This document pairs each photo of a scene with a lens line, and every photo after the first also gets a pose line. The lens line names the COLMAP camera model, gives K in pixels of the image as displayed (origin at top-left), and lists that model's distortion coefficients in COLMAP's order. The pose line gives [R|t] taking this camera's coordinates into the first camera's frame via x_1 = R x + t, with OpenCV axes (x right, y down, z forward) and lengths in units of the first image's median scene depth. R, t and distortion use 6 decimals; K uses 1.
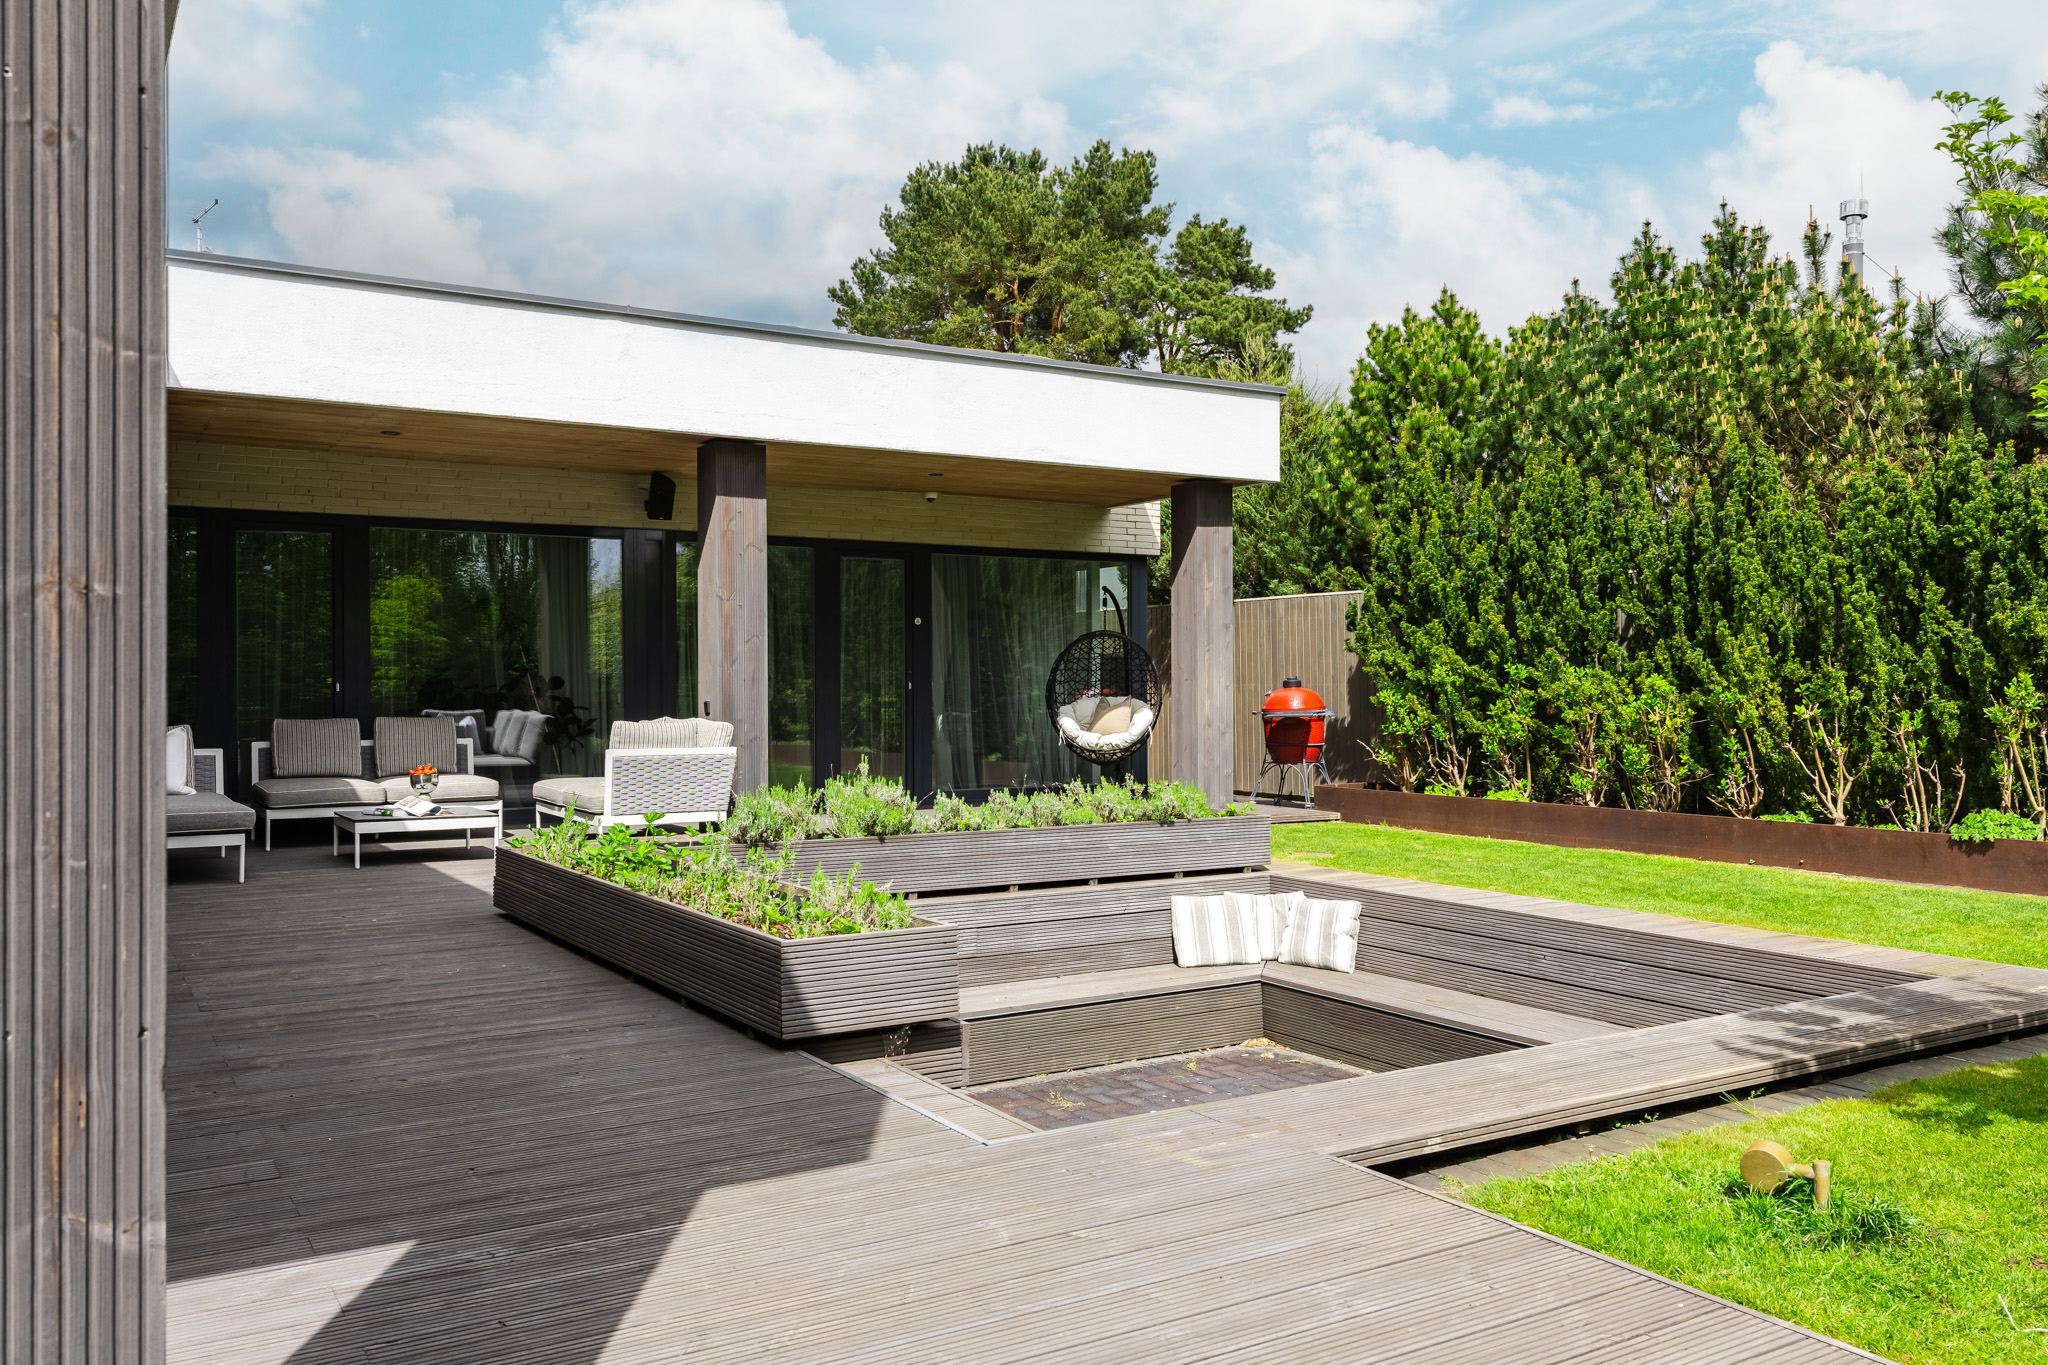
lens RADIAL K [[1558.5, 0, 1002.7], [0, 1558.5, 685.7], [0, 0, 1]] dist [0.004505, -0.005792]
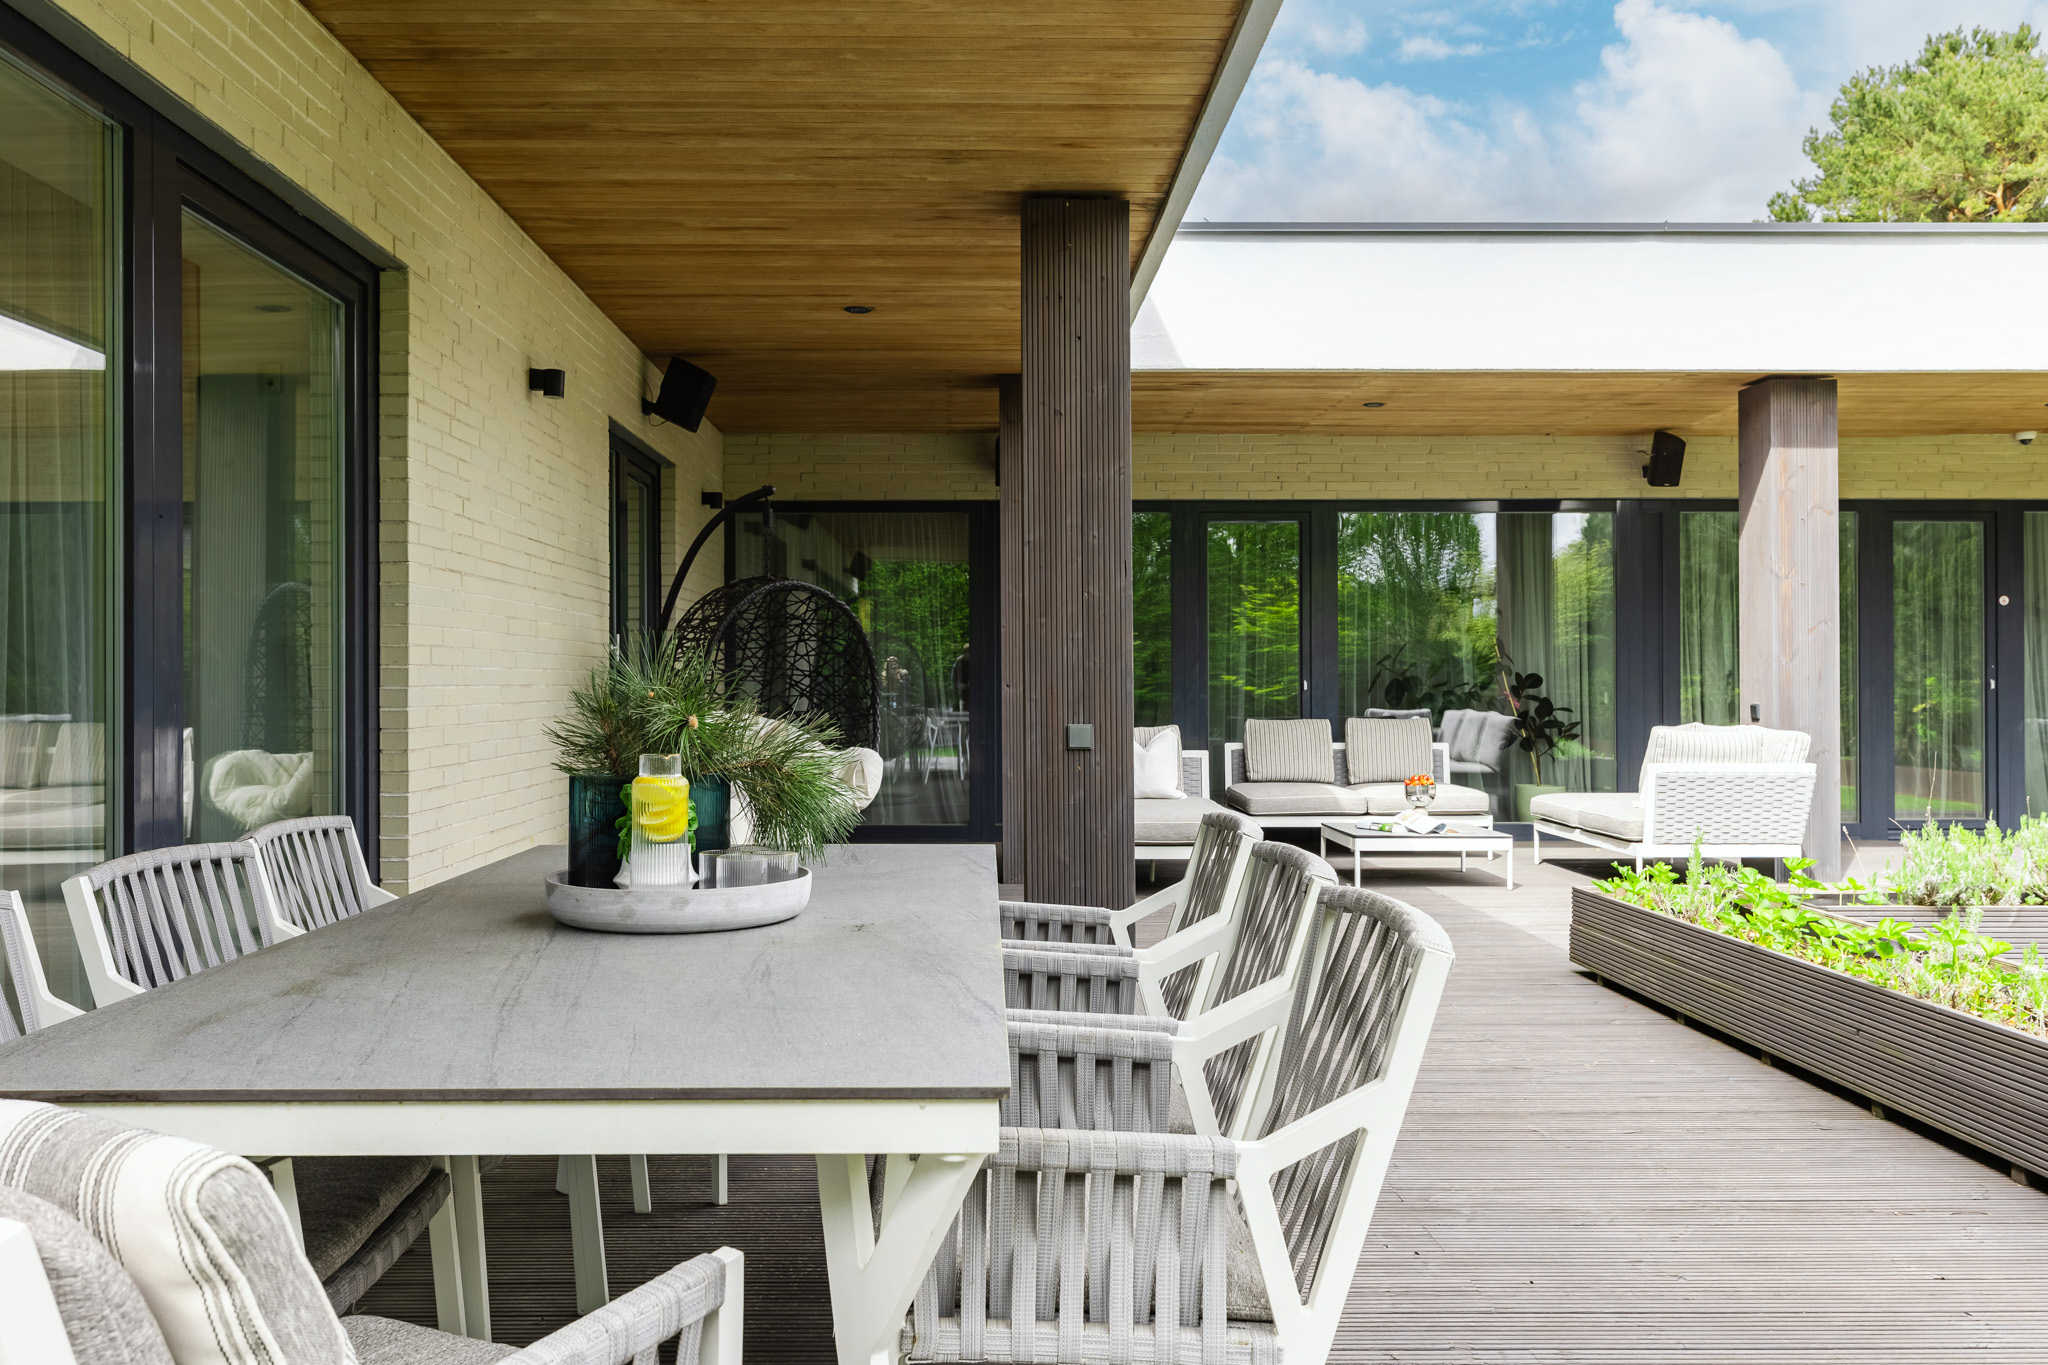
lens RADIAL K [[1558.5, 0, 1002.7], [0, 1558.5, 685.7], [0, 0, 1]] dist [0.004505, -0.005792]
pose [[0.863789, 0.002614, -0.503847, -0.108586], [-0.000750, 0.999992, 0.003901, -0.002247], [0.503854, -0.002992, 0.863784, 0.098272]]
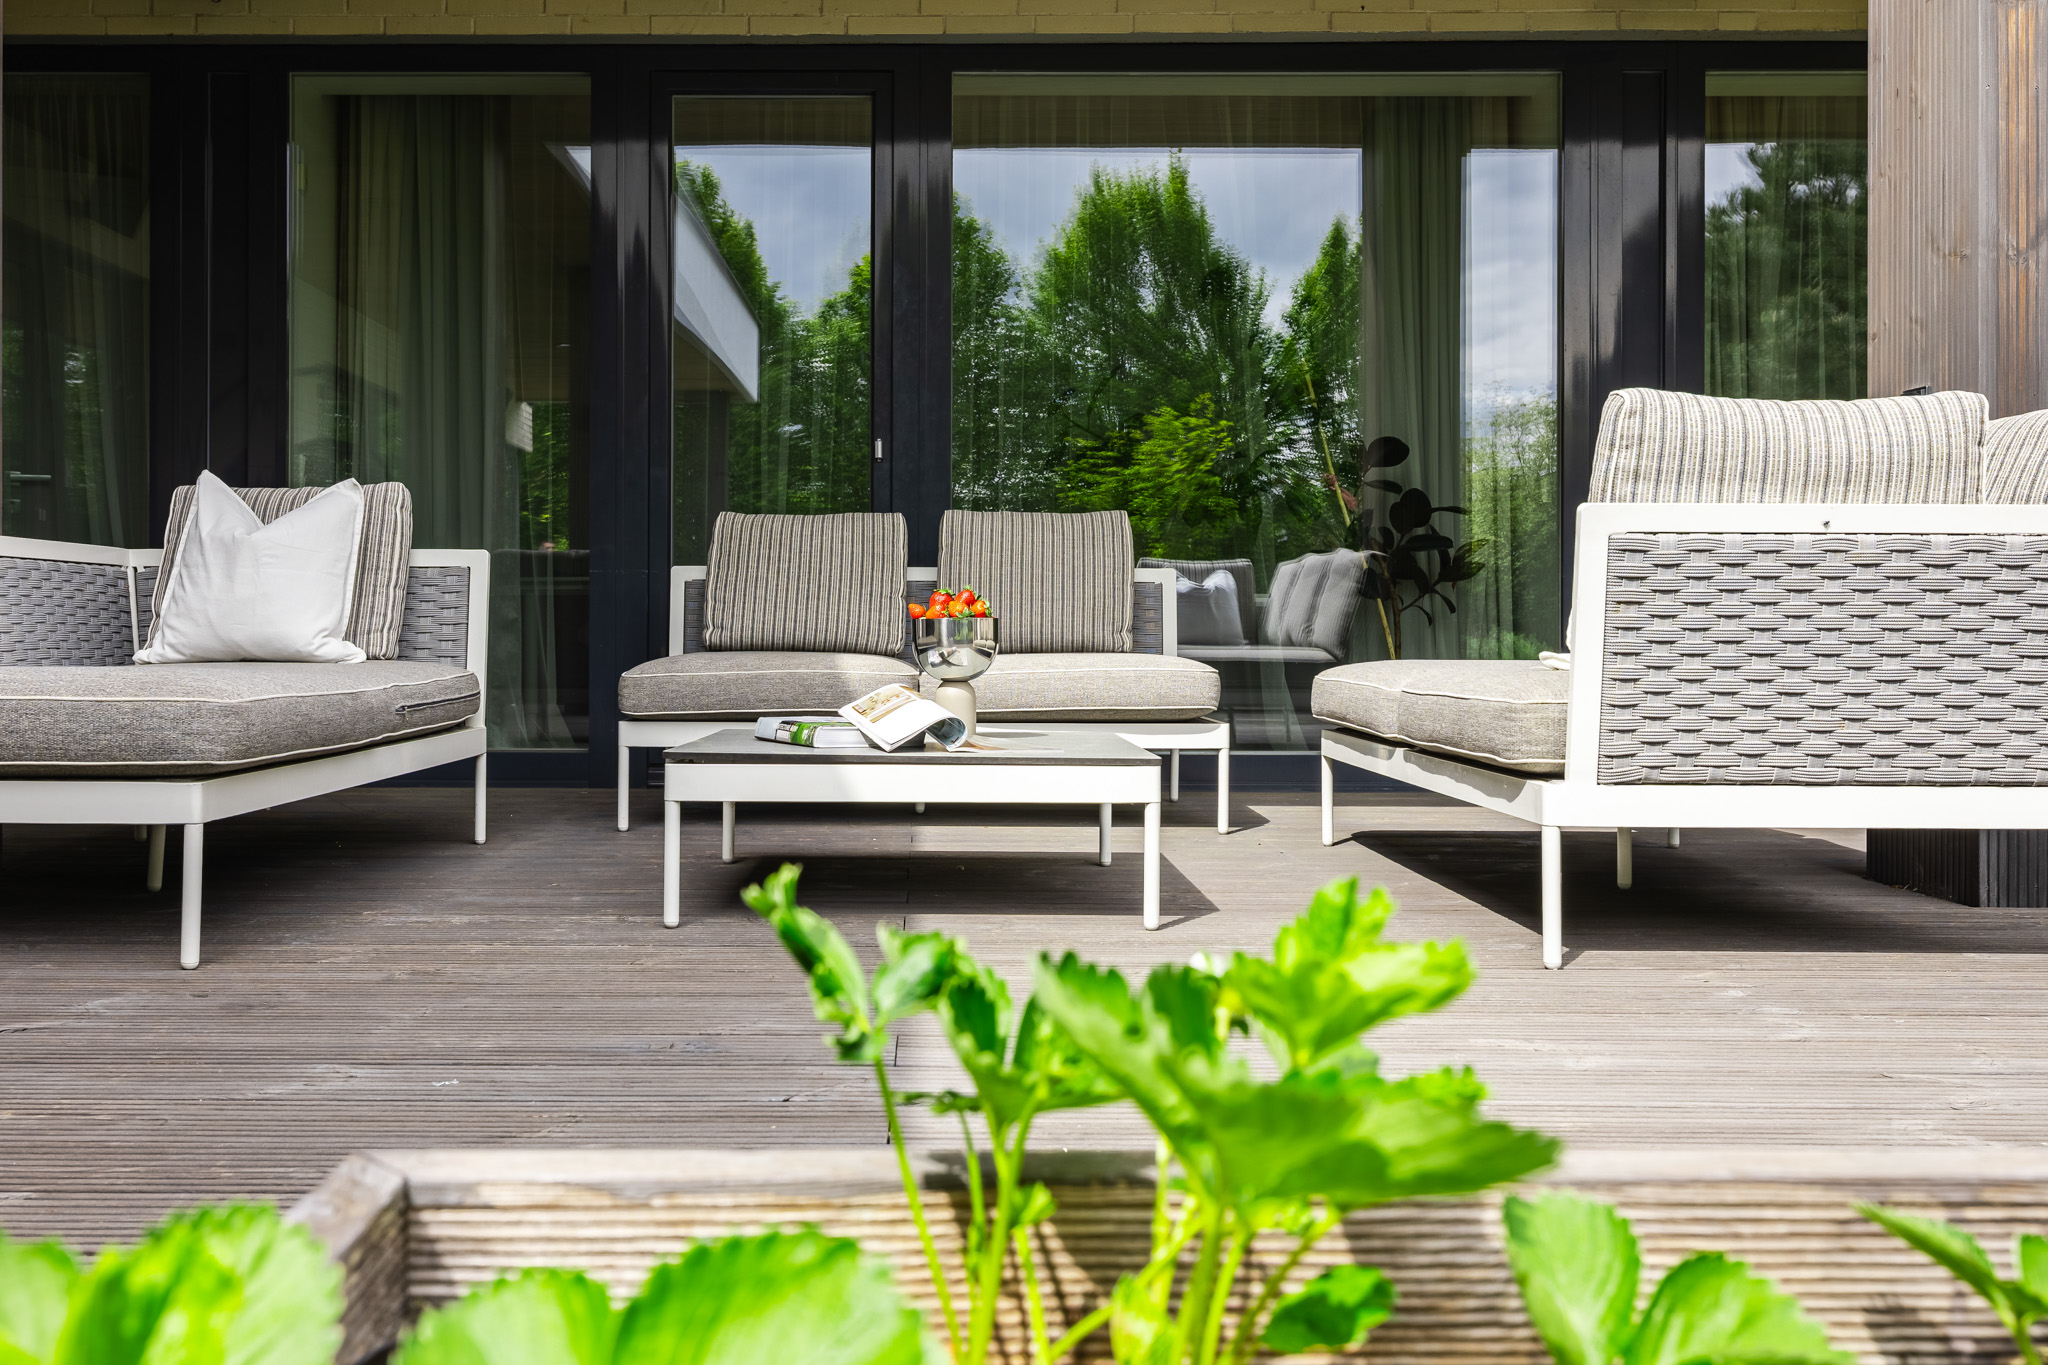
lens RADIAL K [[1706.4, 0, 917.8], [0, 1706.4, 680.5], [0, 0, 1]] dist [0.000658, -0.005581]
pose [[0.849777, 0.017649, -0.526846, -0.164157], [-0.003877, 0.999622, 0.027233, 0.049802], [0.527127, -0.021100, 0.849524, 0.587505]]
